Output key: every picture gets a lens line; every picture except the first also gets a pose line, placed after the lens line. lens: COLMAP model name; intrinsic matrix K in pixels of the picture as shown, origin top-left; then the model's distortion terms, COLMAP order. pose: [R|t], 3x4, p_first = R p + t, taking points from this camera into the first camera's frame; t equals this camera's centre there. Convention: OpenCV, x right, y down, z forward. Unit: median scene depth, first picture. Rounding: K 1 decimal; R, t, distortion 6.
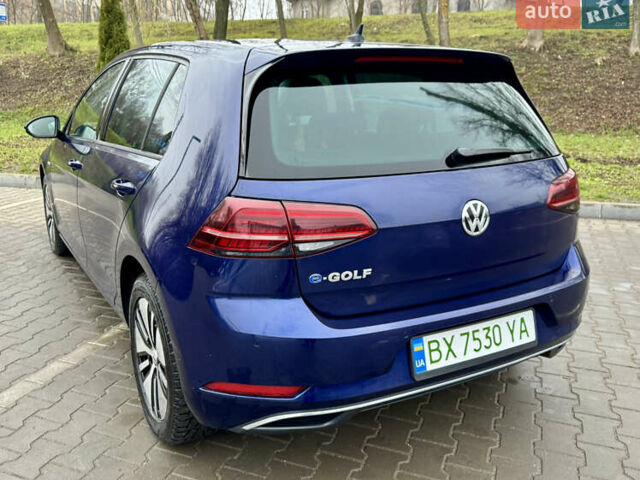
lens RADIAL K [[585.5, 0, 305.3], [0, 585.5, 221.7], [0, 0, 1]] dist [0.150838, -0.213422]
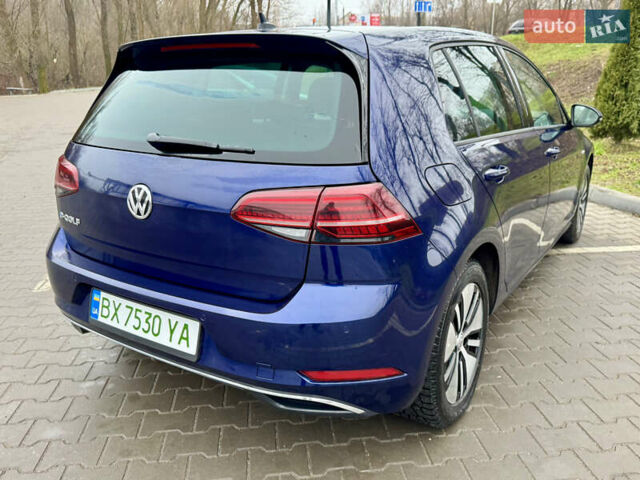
lens RADIAL K [[585.5, 0, 305.3], [0, 585.5, 221.7], [0, 0, 1]] dist [0.150838, -0.213422]
pose [[0.433990, 0.223528, -0.872747, 1.314478], [-0.197614, 0.968759, 0.149851, -0.183091], [0.878978, 0.107433, 0.464604, 0.775860]]
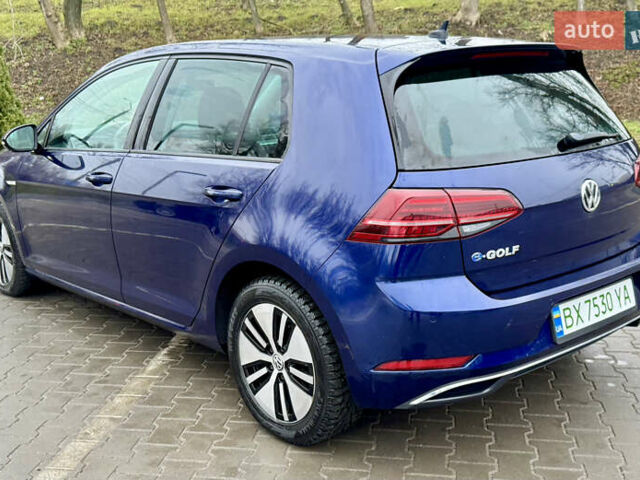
lens RADIAL K [[786.2, 0, 320.0], [0, 786.2, 240.0], [0, 0, 1]] dist [0.111884, -0.030316]
pose [[0.977291, -0.075106, 0.198144, -0.509004], [0.077862, 0.996945, -0.006144, 0.046373], [-0.197077, 0.021432, 0.980154, -0.361114]]
